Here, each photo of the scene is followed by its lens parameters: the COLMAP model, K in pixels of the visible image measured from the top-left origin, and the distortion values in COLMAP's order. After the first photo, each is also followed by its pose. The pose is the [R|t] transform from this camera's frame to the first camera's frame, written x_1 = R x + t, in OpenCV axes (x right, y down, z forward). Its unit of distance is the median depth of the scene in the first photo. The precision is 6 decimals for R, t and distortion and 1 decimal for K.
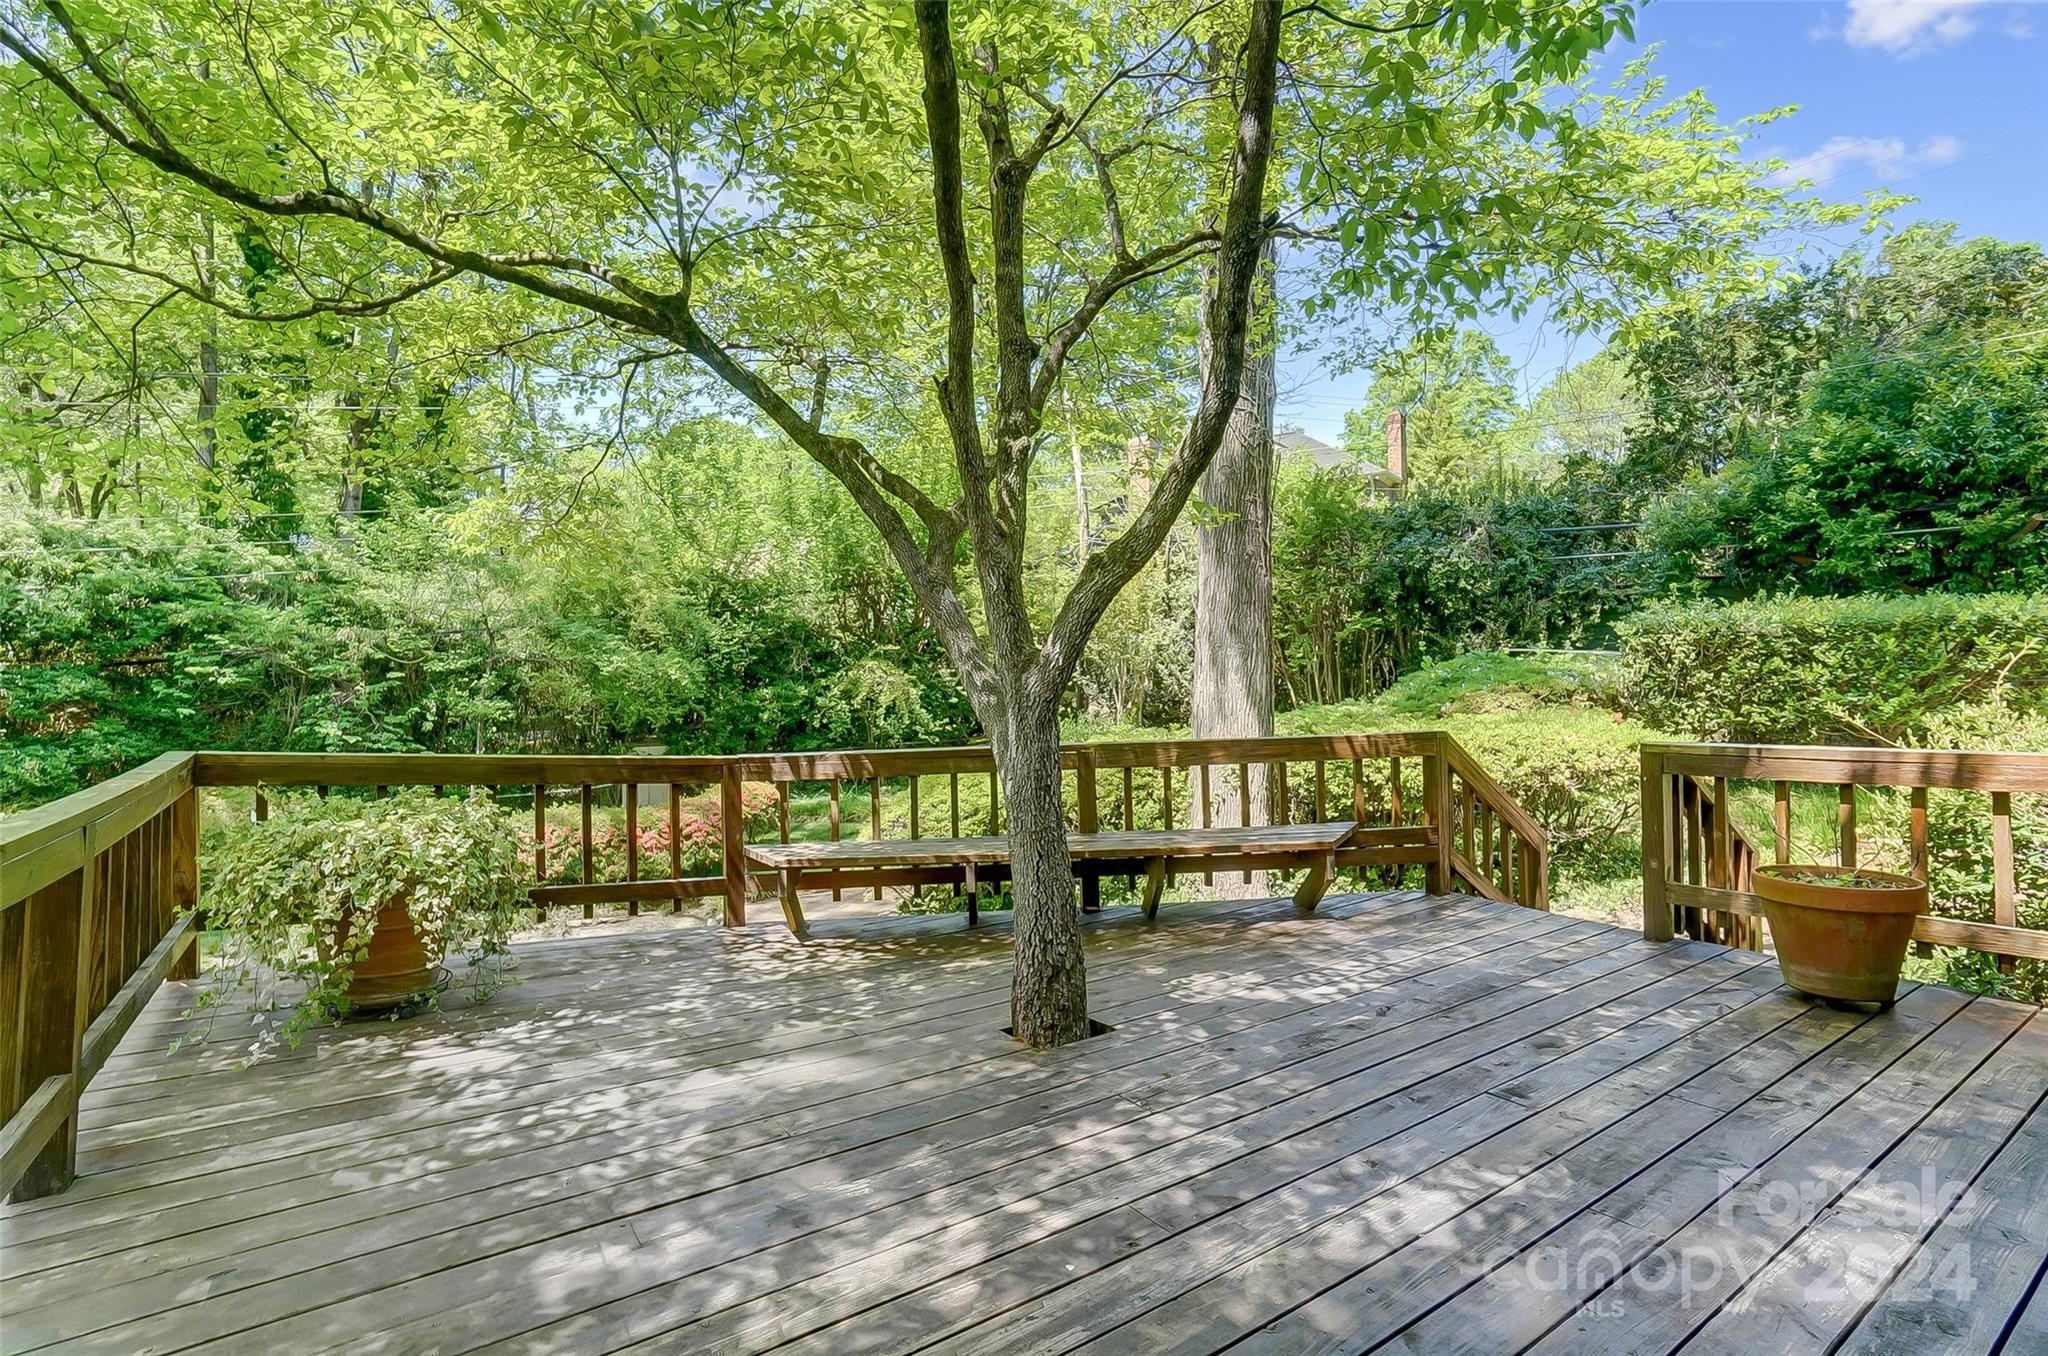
lens RADIAL K [[934.2, 0, 1009.2], [0, 934.2, 675.2], [0, 0, 1]] dist [-0.018017, 0.001076]
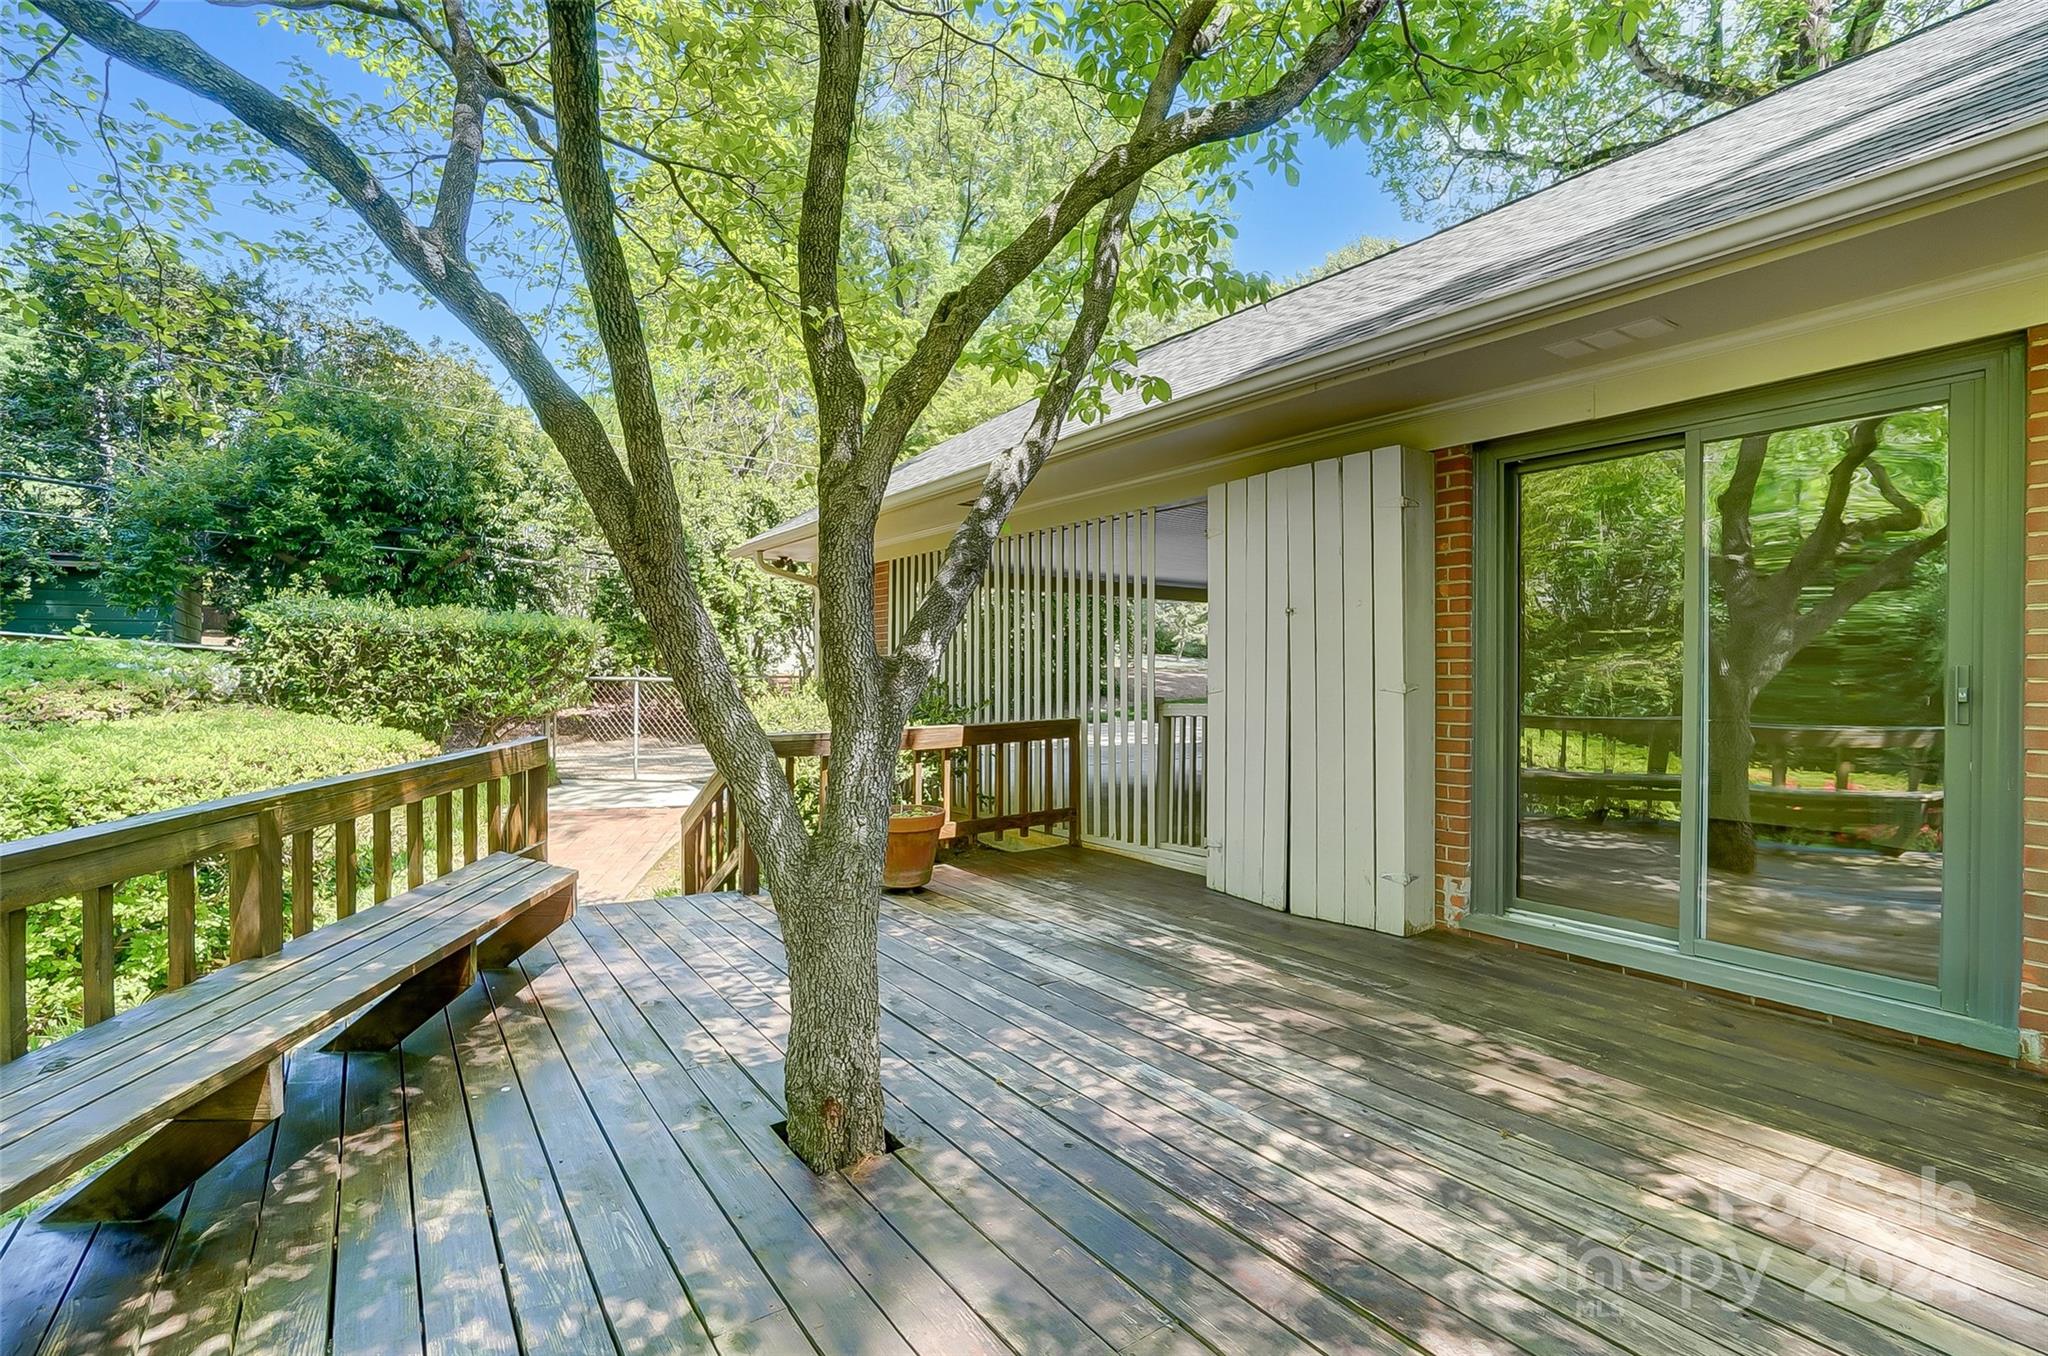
lens RADIAL K [[934.2, 0, 1009.2], [0, 934.2, 675.2], [0, 0, 1]] dist [-0.018017, 0.001076]
pose [[0.003381, 0.008103, 0.999961, -0.642048], [-0.018567, 0.999795, -0.008039, -0.003984], [-0.999822, -0.018539, 0.003531, 0.747389]]
